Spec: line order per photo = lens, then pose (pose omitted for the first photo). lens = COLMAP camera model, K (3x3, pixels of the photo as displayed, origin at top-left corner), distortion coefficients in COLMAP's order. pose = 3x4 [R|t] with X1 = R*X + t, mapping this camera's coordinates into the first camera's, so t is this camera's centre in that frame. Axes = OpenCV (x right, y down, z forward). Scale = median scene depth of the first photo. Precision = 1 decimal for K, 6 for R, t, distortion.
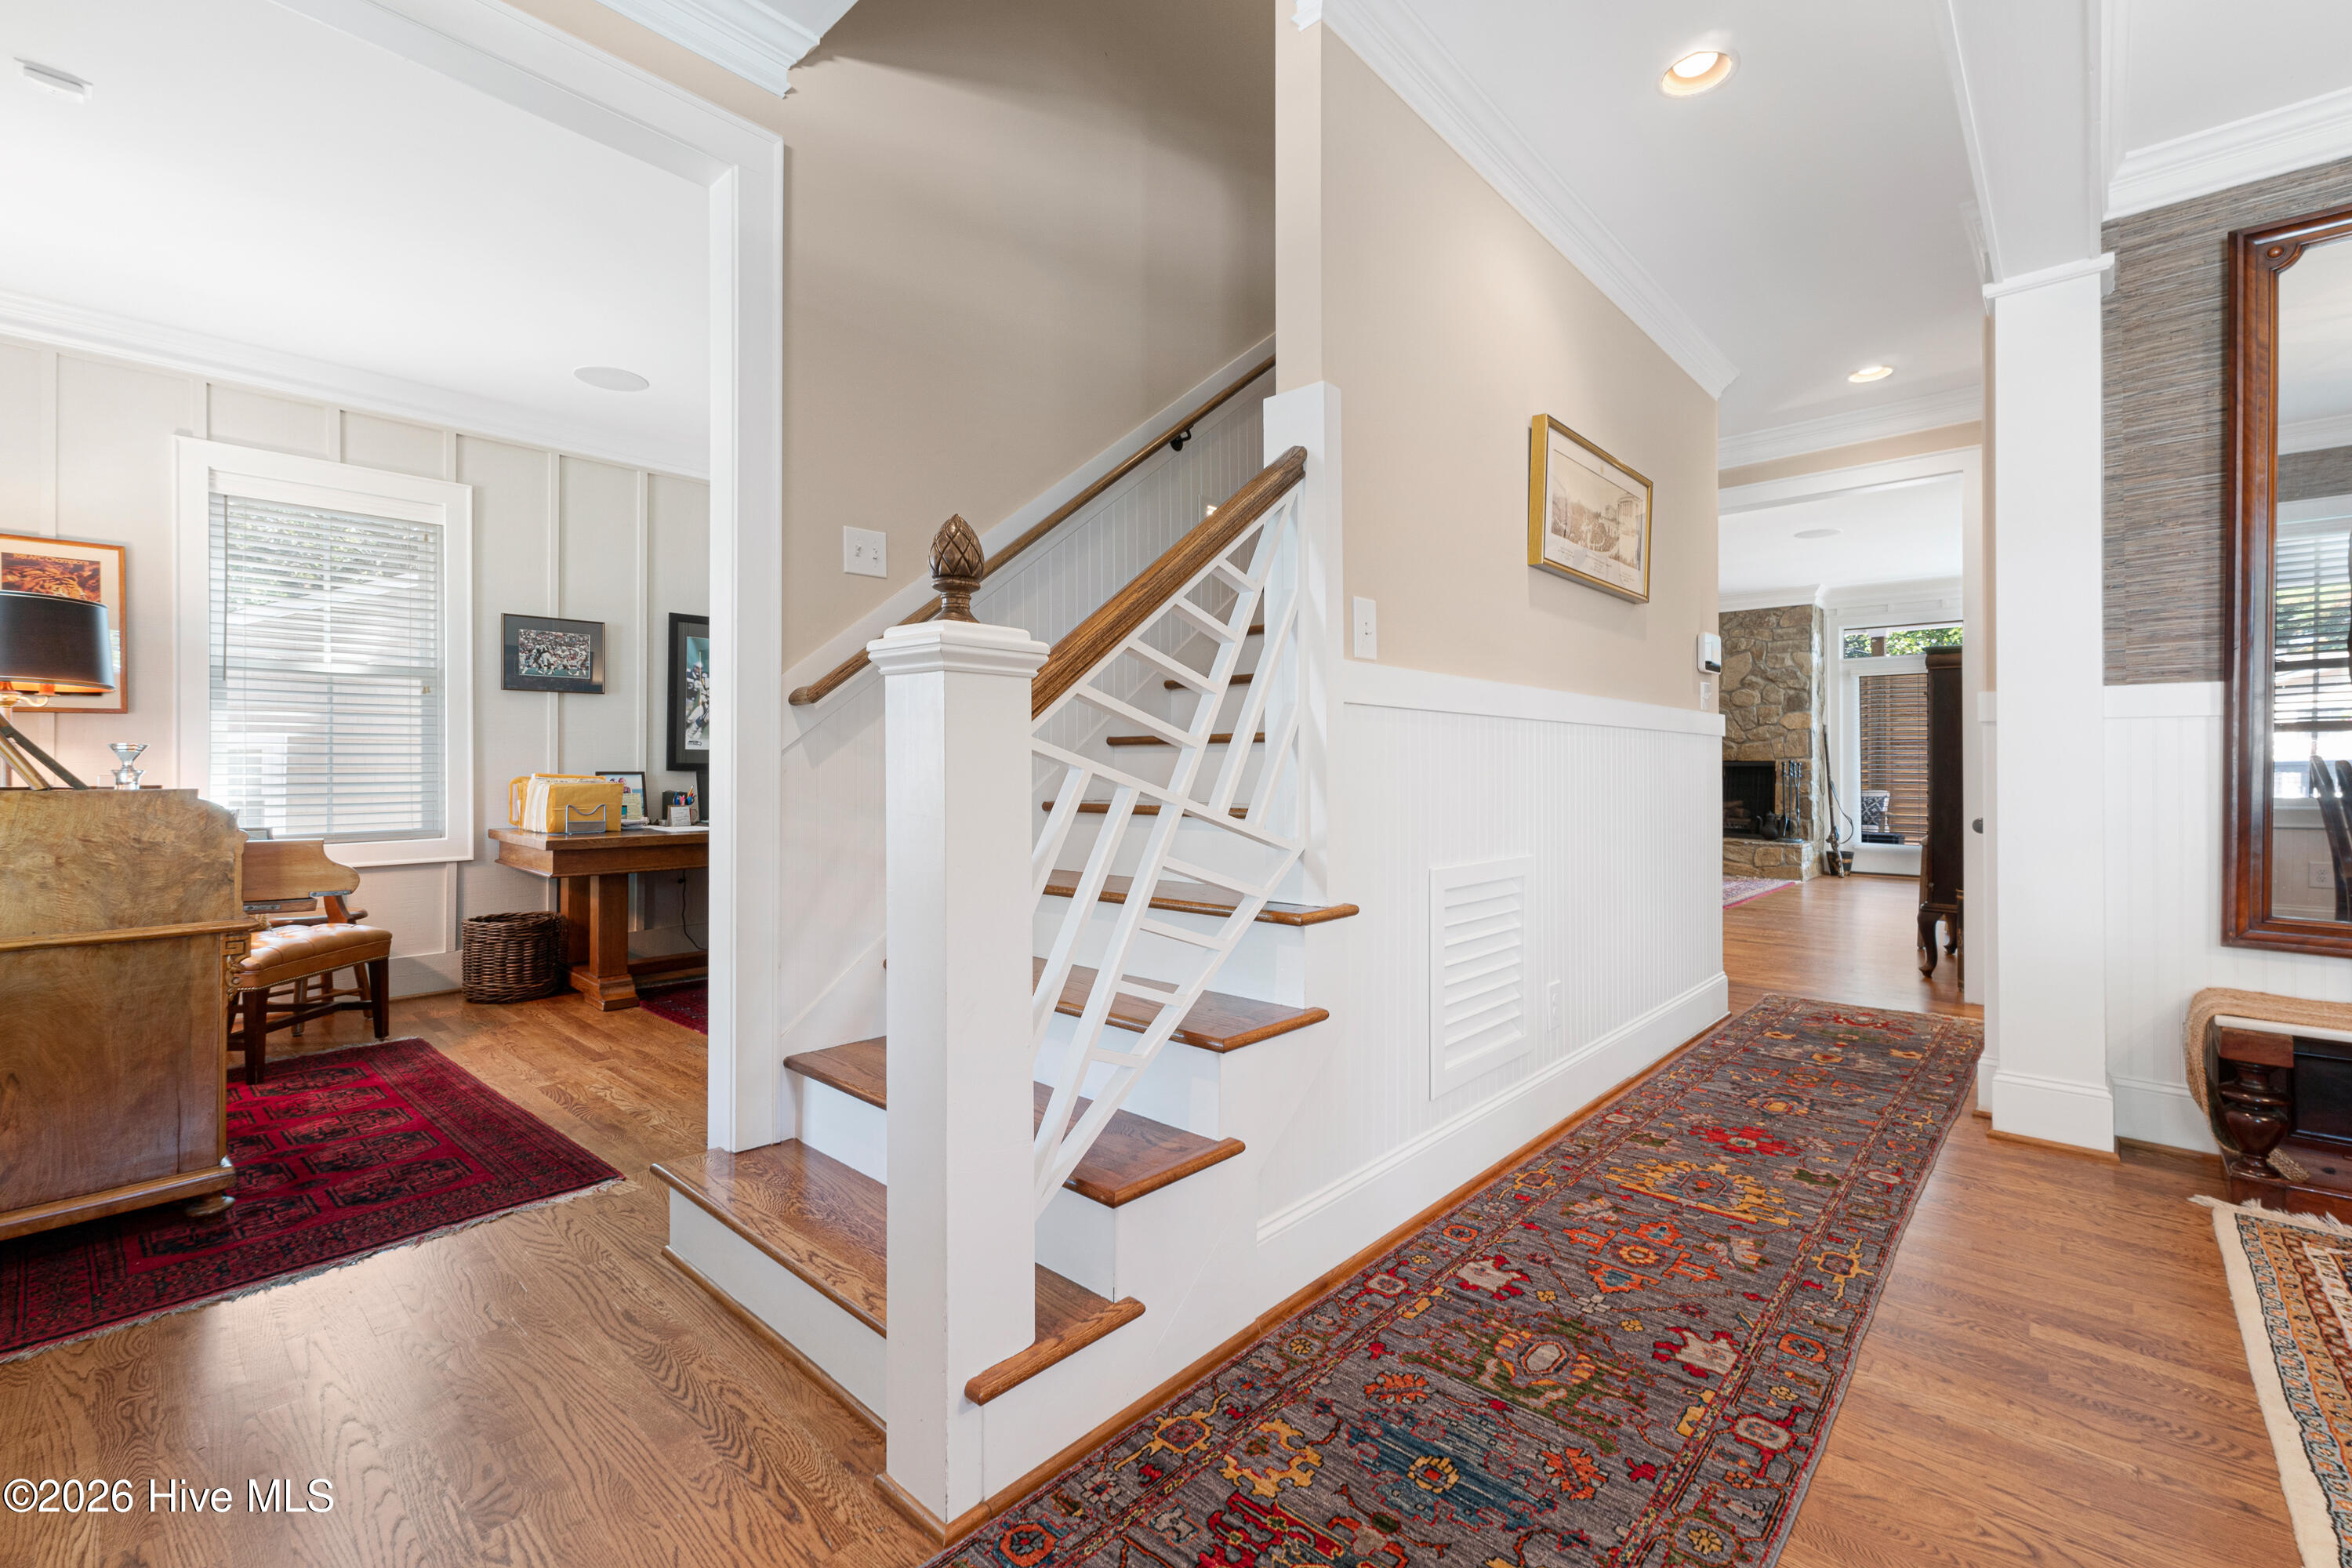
lens RADIAL K [[997.5, 0, 1178.4], [0, 997.5, 766.0], [0, 0, 1]] dist [0.010428, -0.000588]
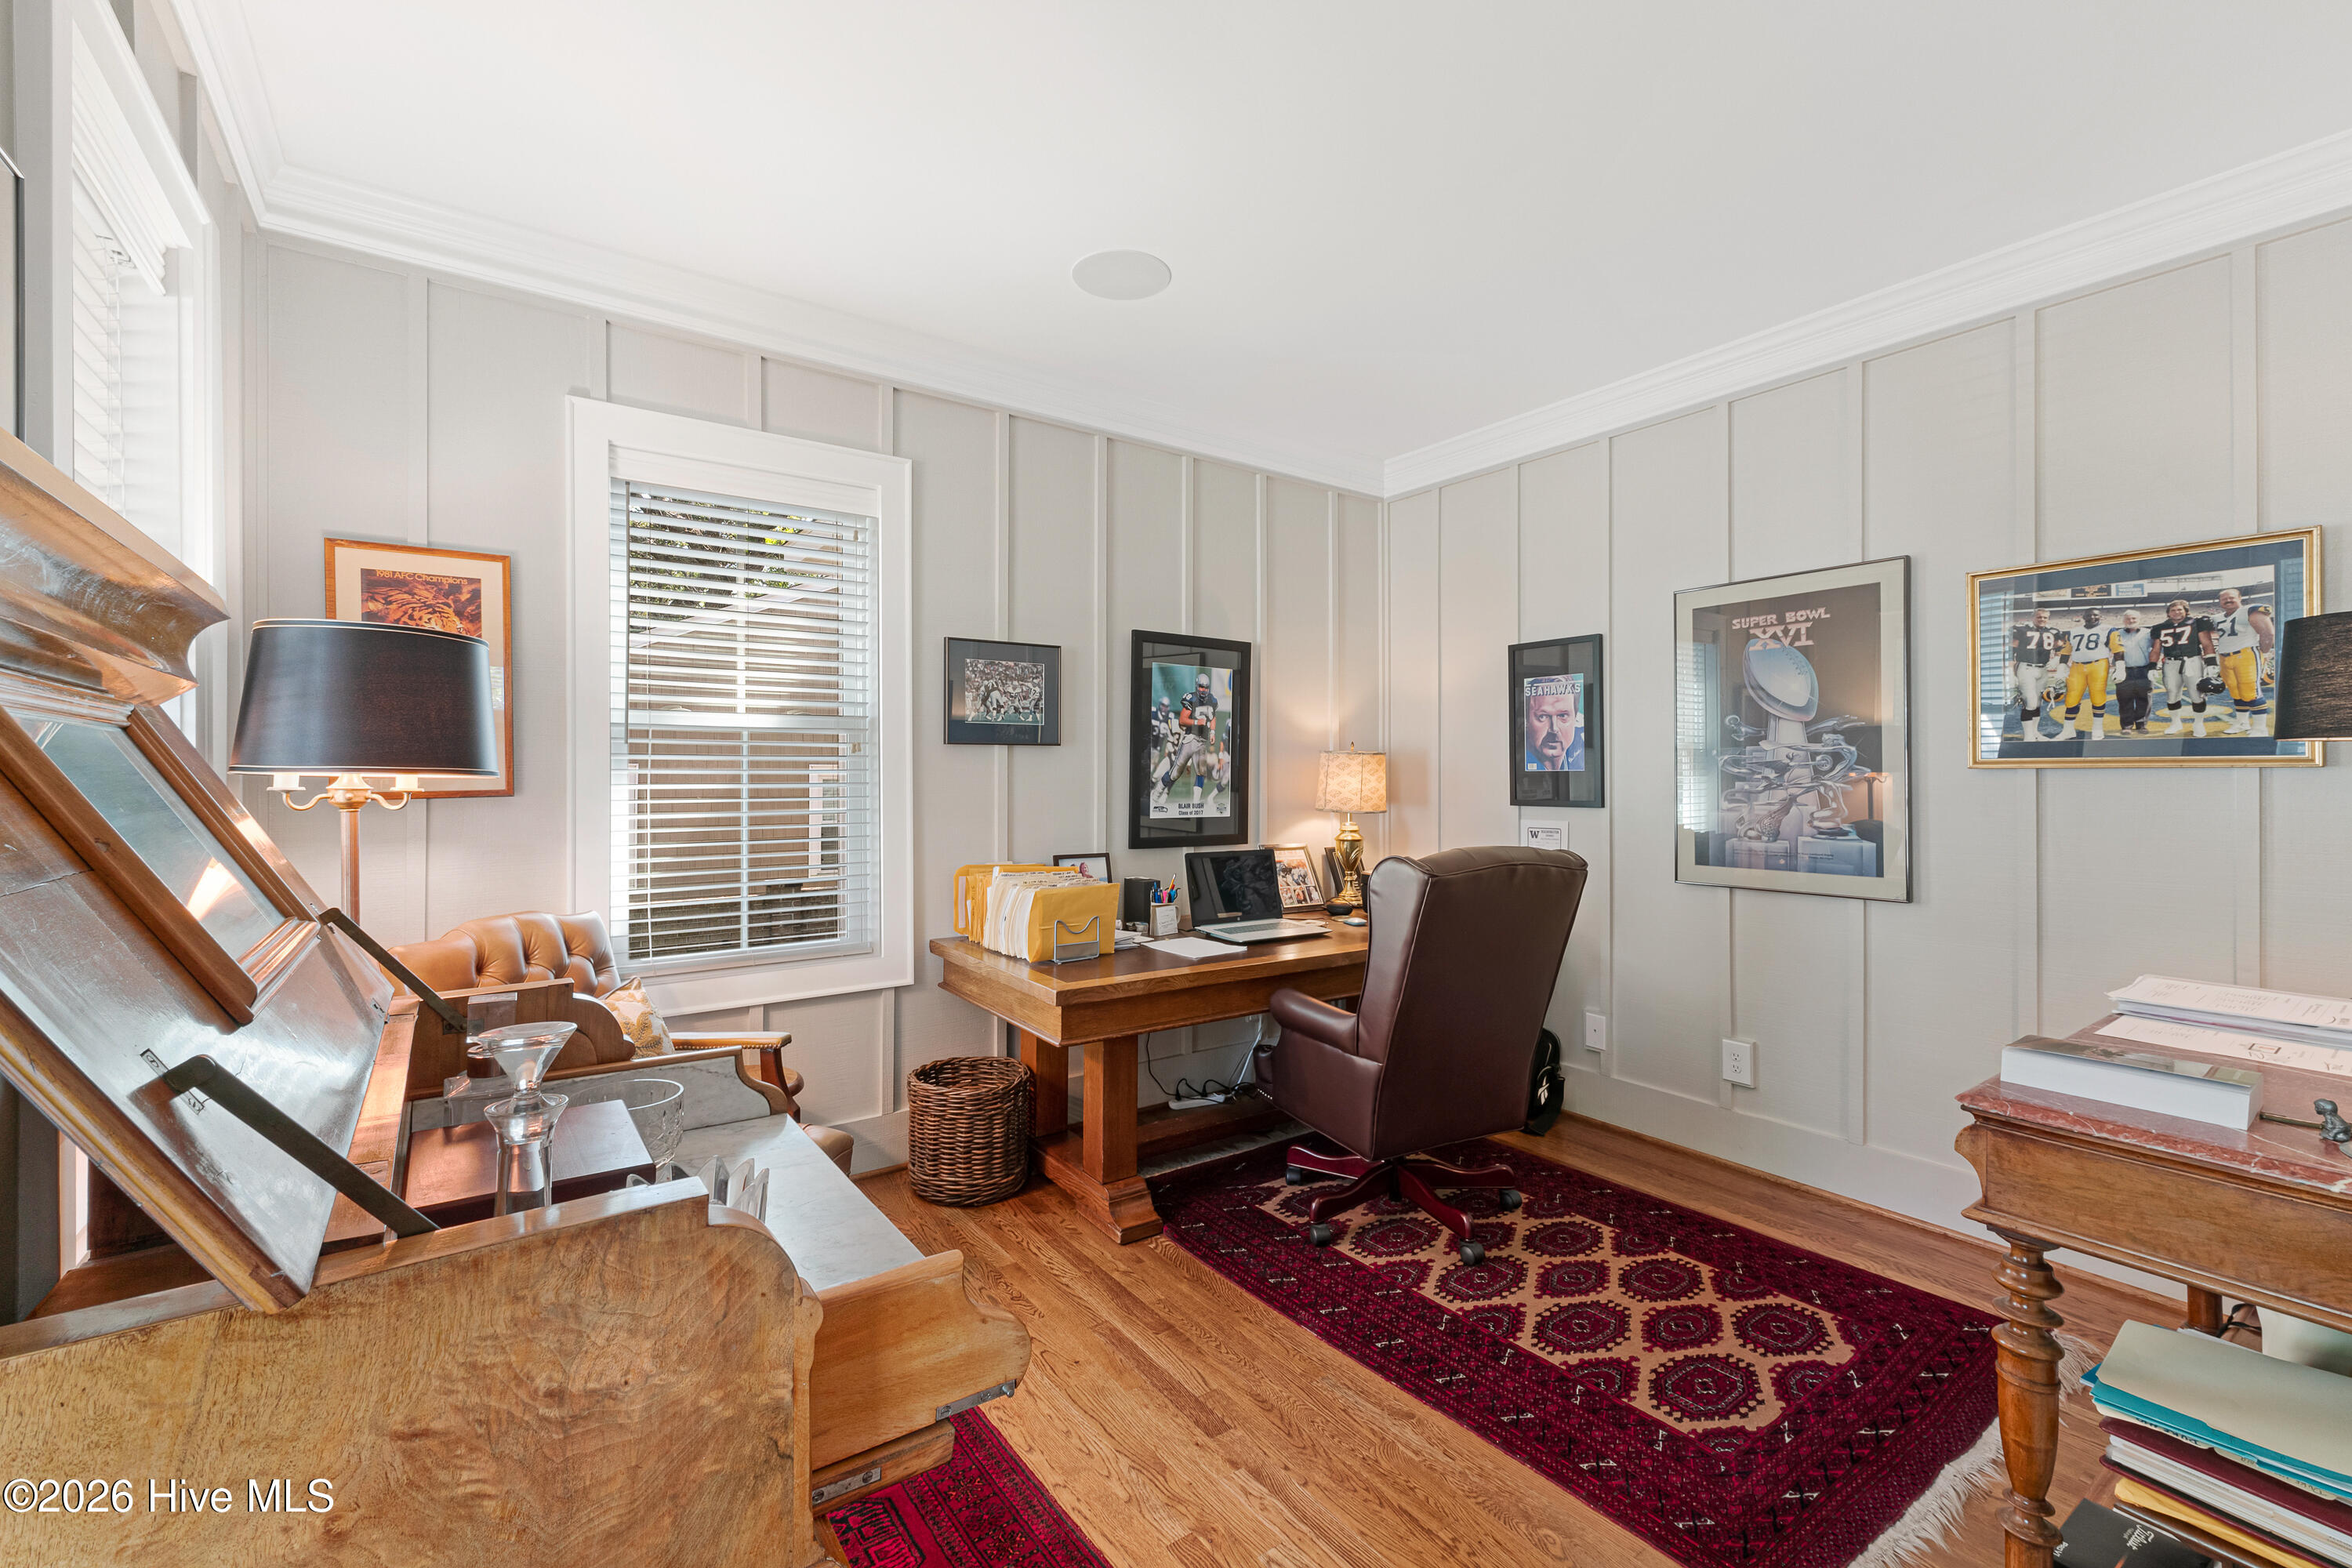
lens RADIAL K [[997.2, 0, 1192.1], [0, 997.2, 780.0], [0, 0, 1]] dist [0.001565, 0.000188]
pose [[0.978986, -0.000508, -0.203928, -0.449525], [0.000935, 0.999998, 0.001994, -0.065219], [0.203926, -0.002143, 0.978984, 0.427280]]
